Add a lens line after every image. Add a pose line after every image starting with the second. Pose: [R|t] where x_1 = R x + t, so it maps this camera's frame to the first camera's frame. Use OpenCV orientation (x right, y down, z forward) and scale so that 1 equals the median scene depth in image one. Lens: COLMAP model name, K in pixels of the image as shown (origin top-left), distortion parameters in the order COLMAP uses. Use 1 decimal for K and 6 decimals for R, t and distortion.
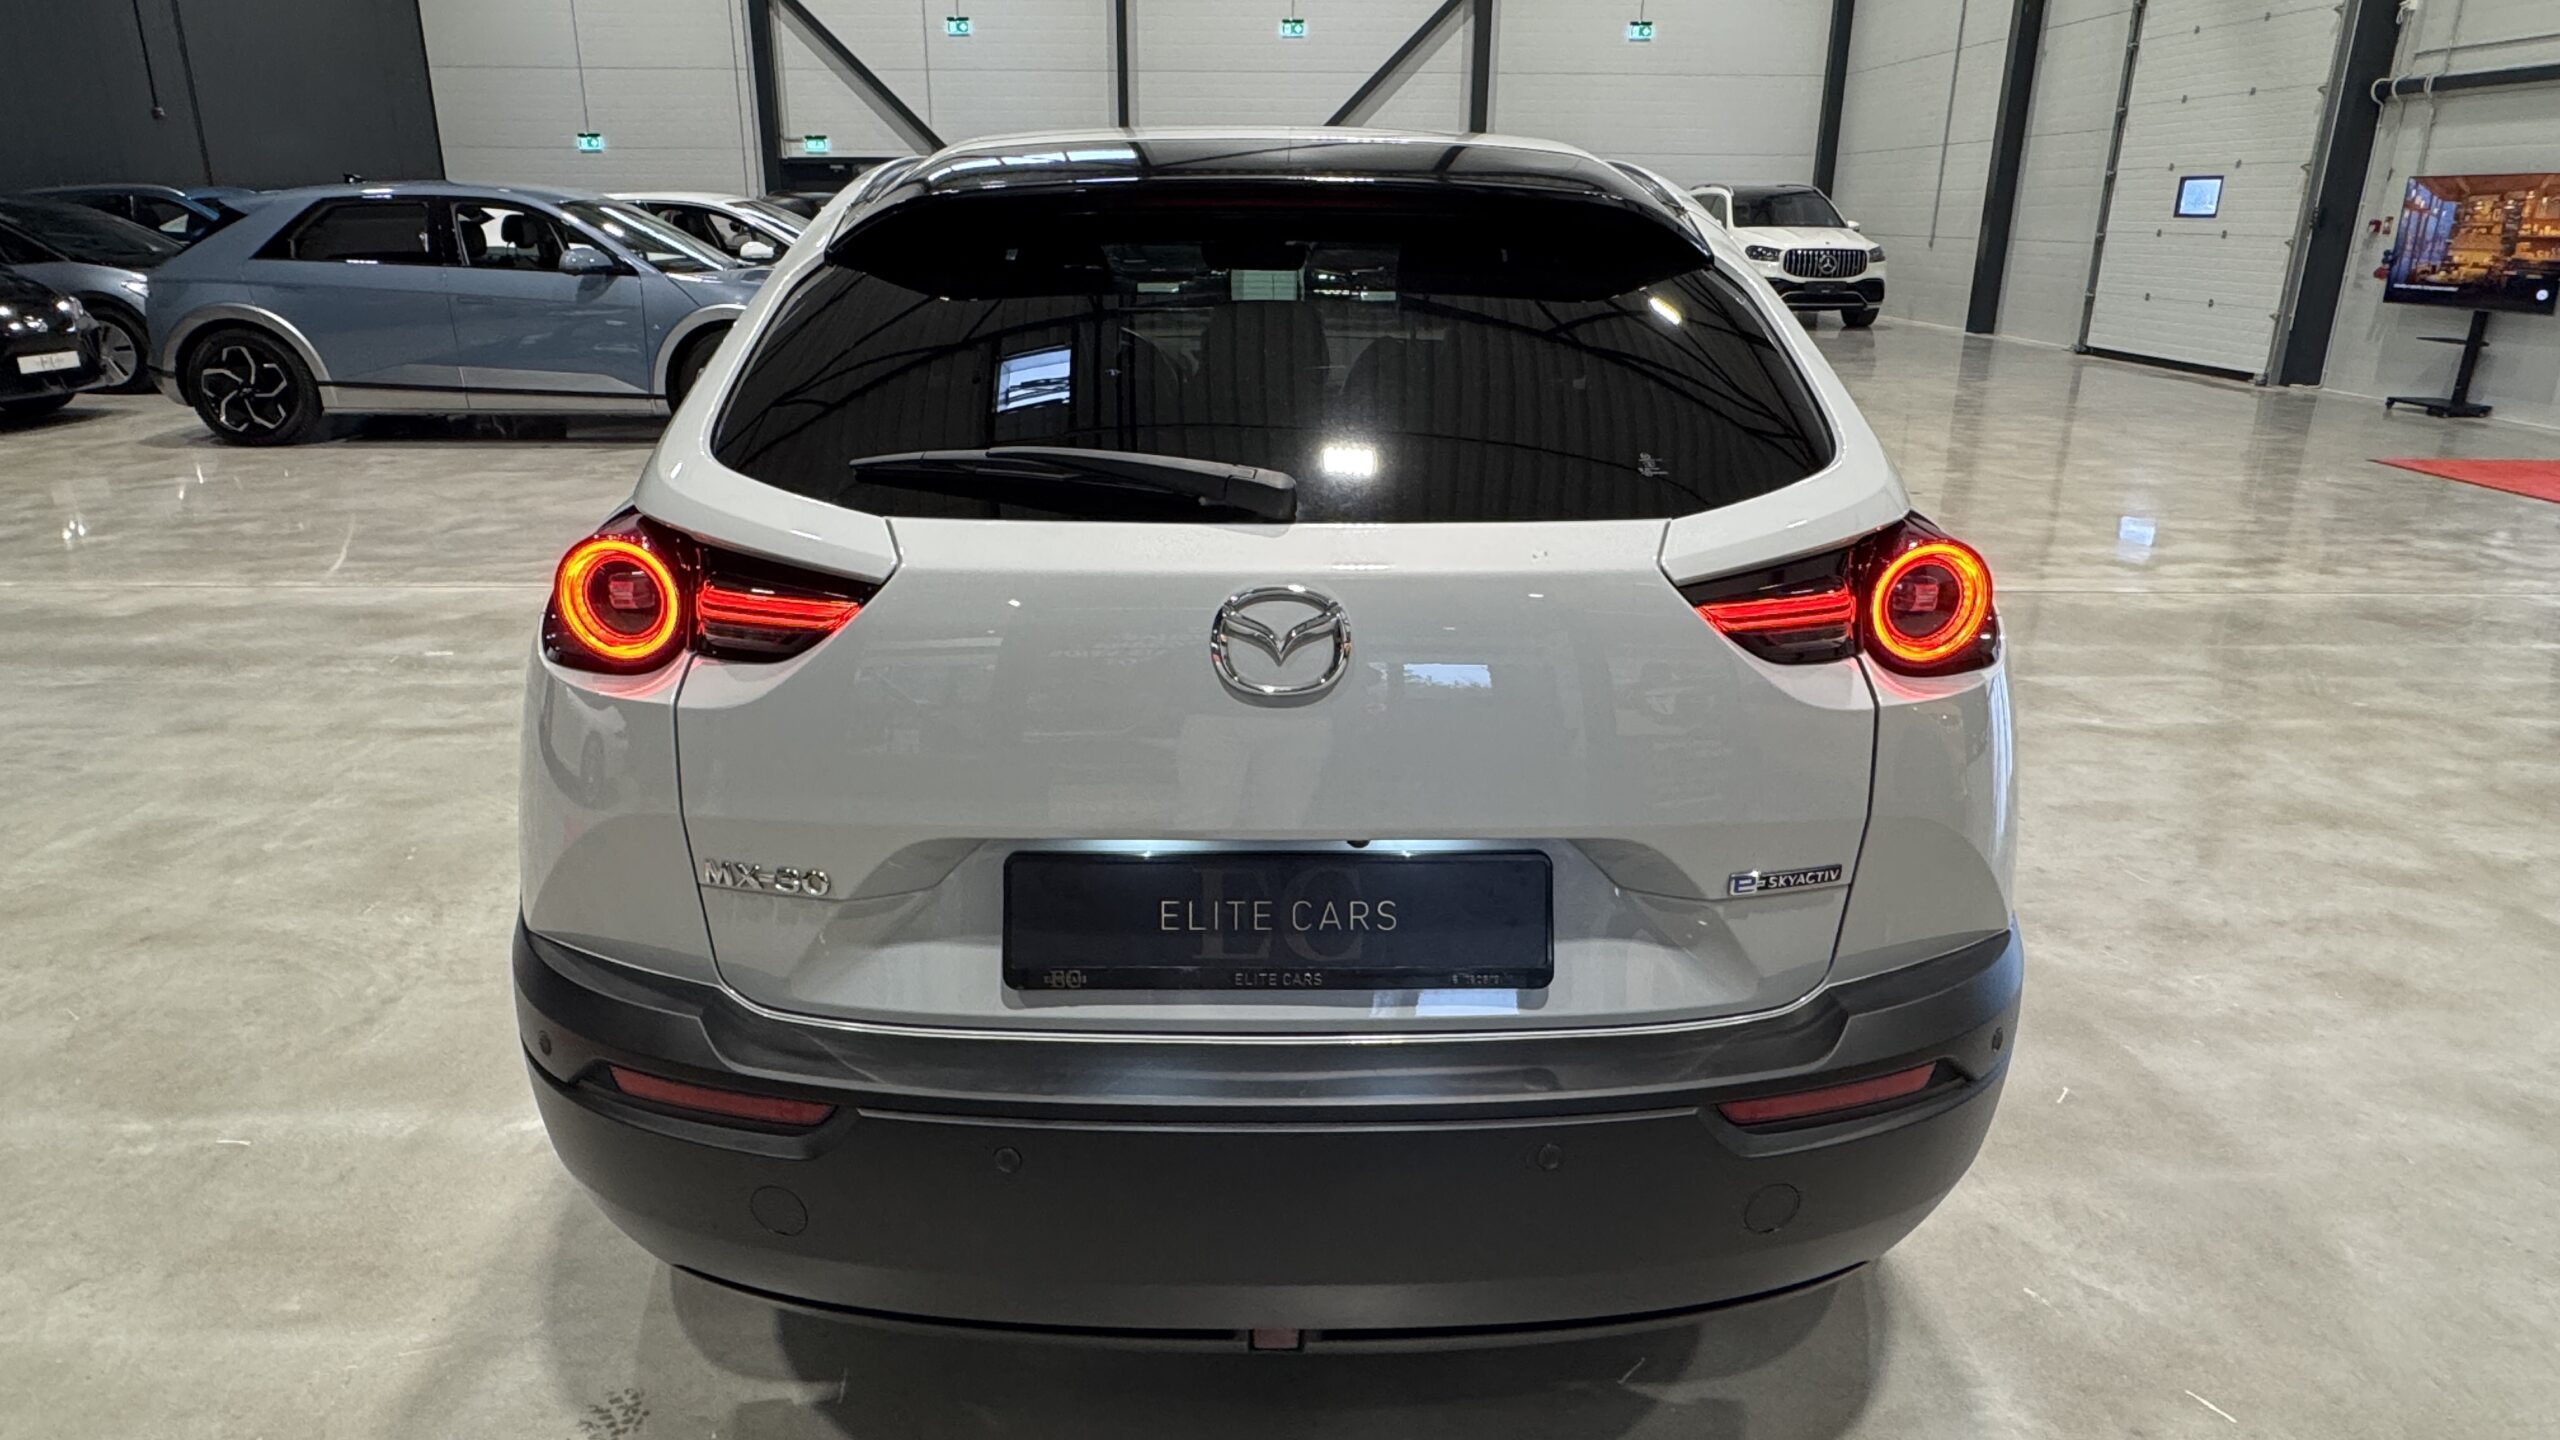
lens RADIAL K [[1525.6, 0, 1271.0], [0, 1525.6, 716.5], [0, 0, 1]] dist [-0.000684, 0.001903]
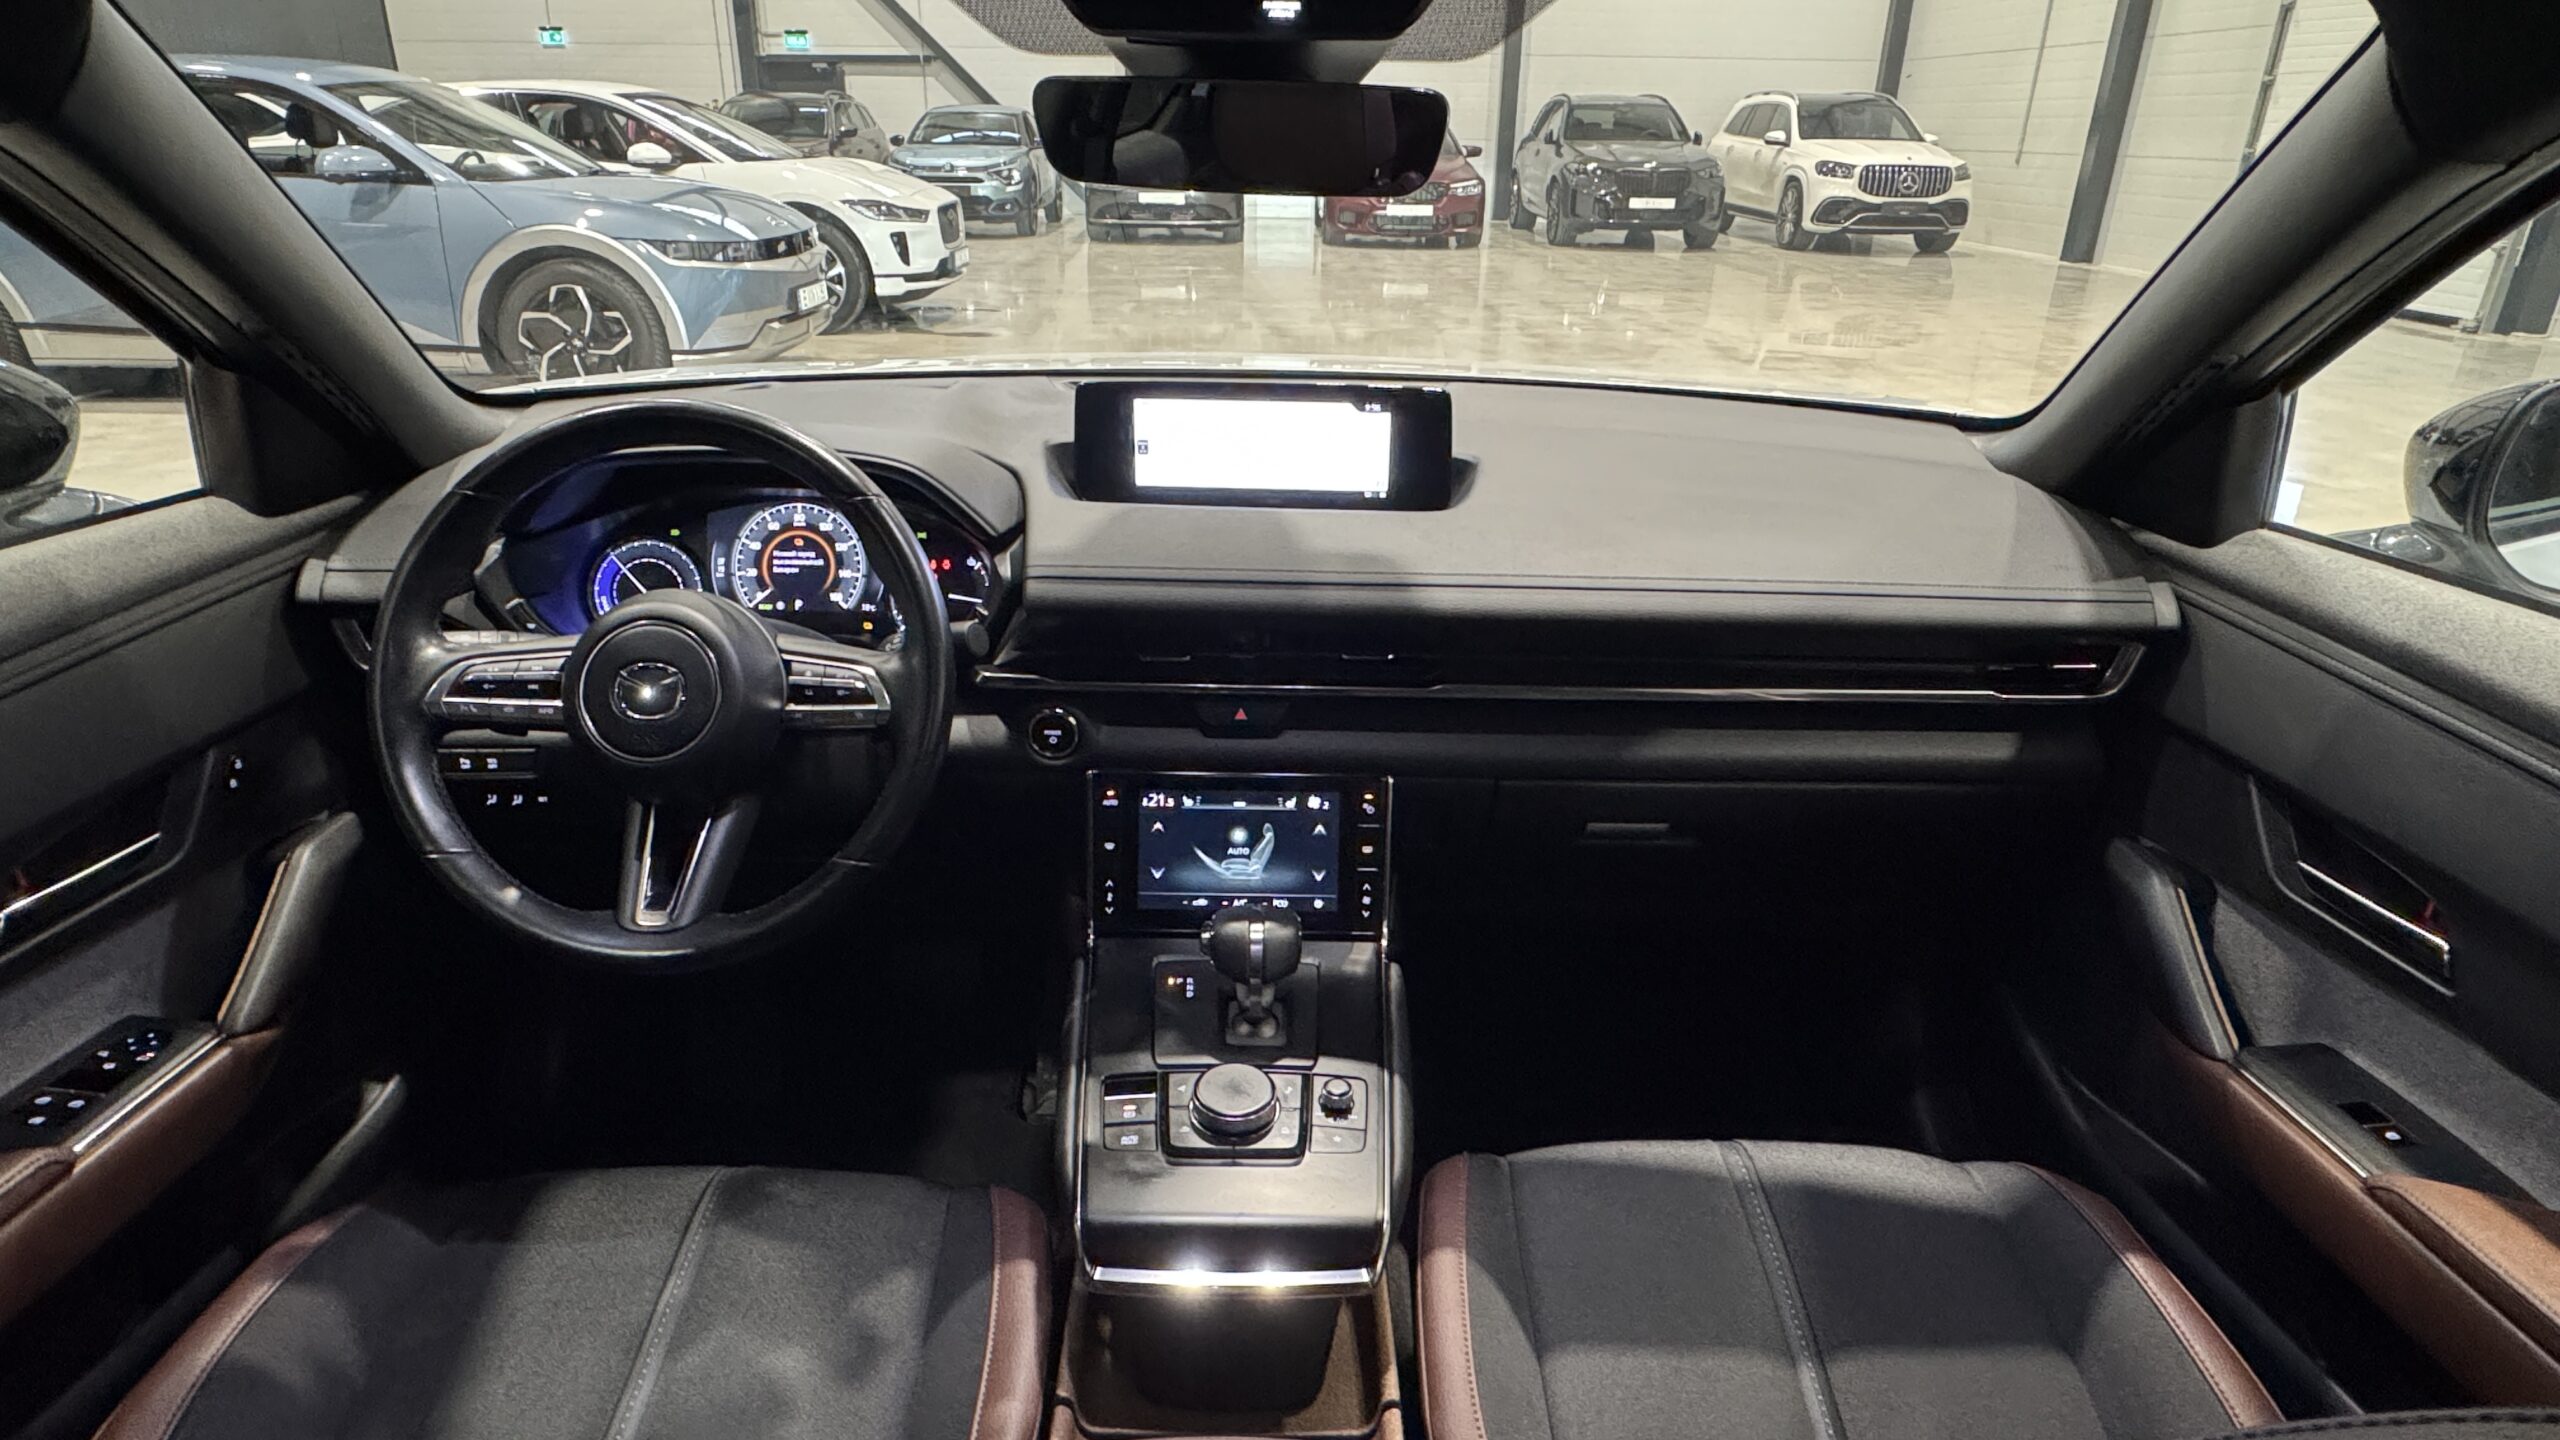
lens RADIAL K [[1401.9, 0, 1262.5], [0, 1401.9, 708.3], [0, 0, 1]] dist [-0.012783, 0.022198]
pose [[0.999792, 0.013973, -0.014886, 0.004344], [-0.012821, 0.997111, 0.074871, -0.079177], [0.015890, -0.074665, 0.997082, 0.265767]]
